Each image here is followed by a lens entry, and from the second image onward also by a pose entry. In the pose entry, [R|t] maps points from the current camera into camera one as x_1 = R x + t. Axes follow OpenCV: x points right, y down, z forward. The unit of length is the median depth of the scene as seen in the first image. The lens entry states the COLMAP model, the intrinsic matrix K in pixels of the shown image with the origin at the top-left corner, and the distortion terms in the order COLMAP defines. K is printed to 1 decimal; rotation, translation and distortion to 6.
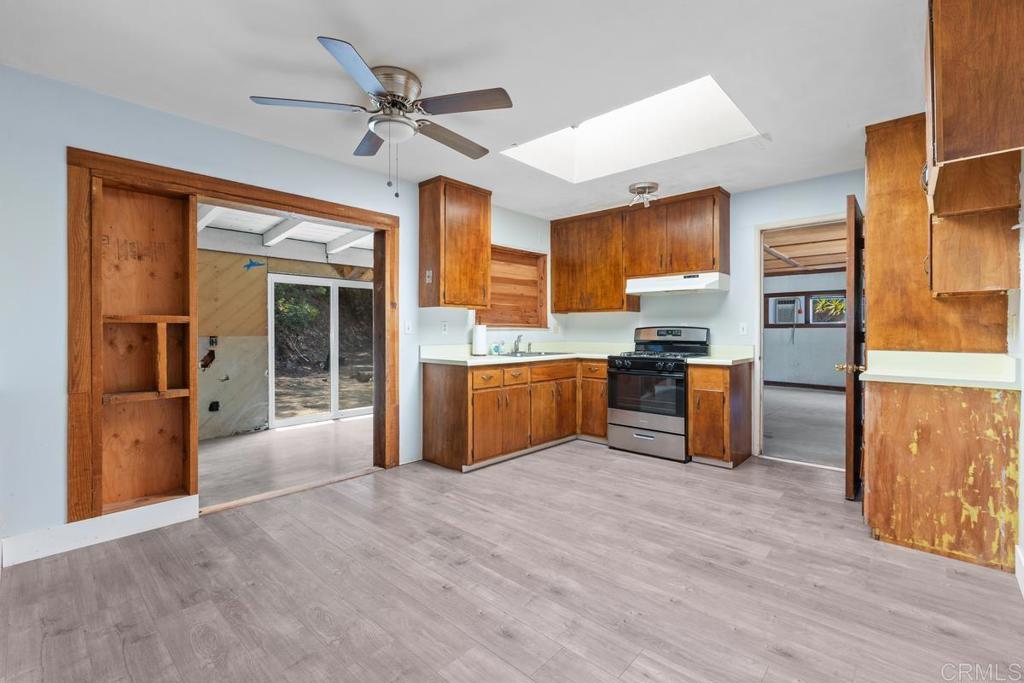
lens RADIAL K [[452.0, 0, 512.6], [0, 452.0, 335.1], [0, 0, 1]] dist [0.000154, 0.000086]
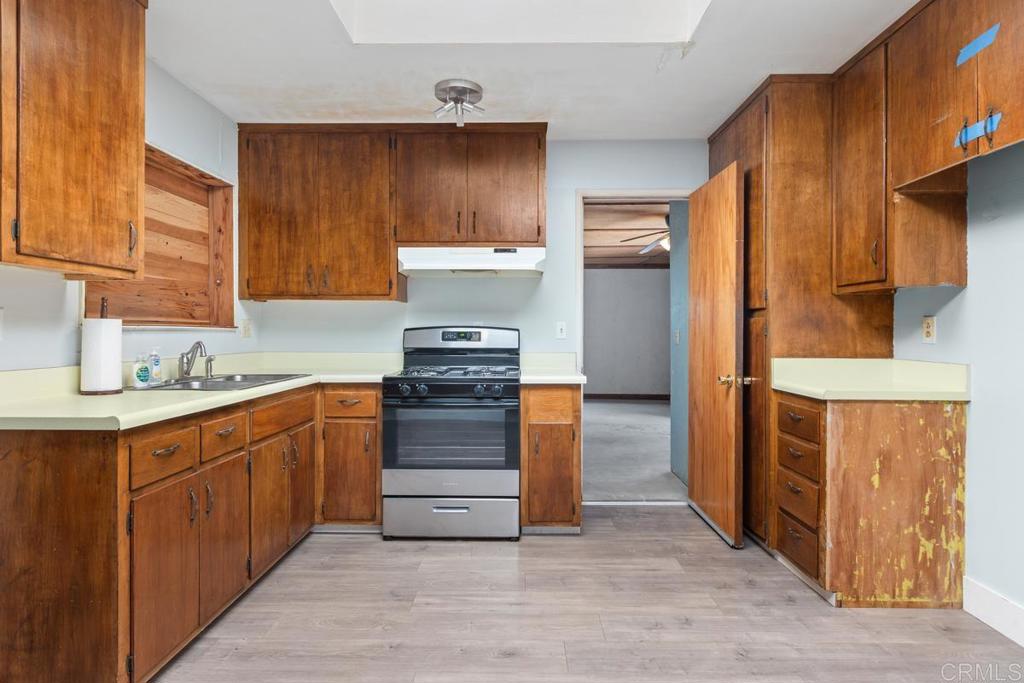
lens RADIAL K [[555.3, 0, 512.7], [0, 555.3, 334.9], [0, 0, 1]] dist [0.001948, -0.001640]
pose [[0.747386, -0.001425, 0.664388, -0.154053], [0.005260, 0.999979, -0.003773, -0.004313], [-0.664369, 0.006314, 0.747378, 0.443677]]
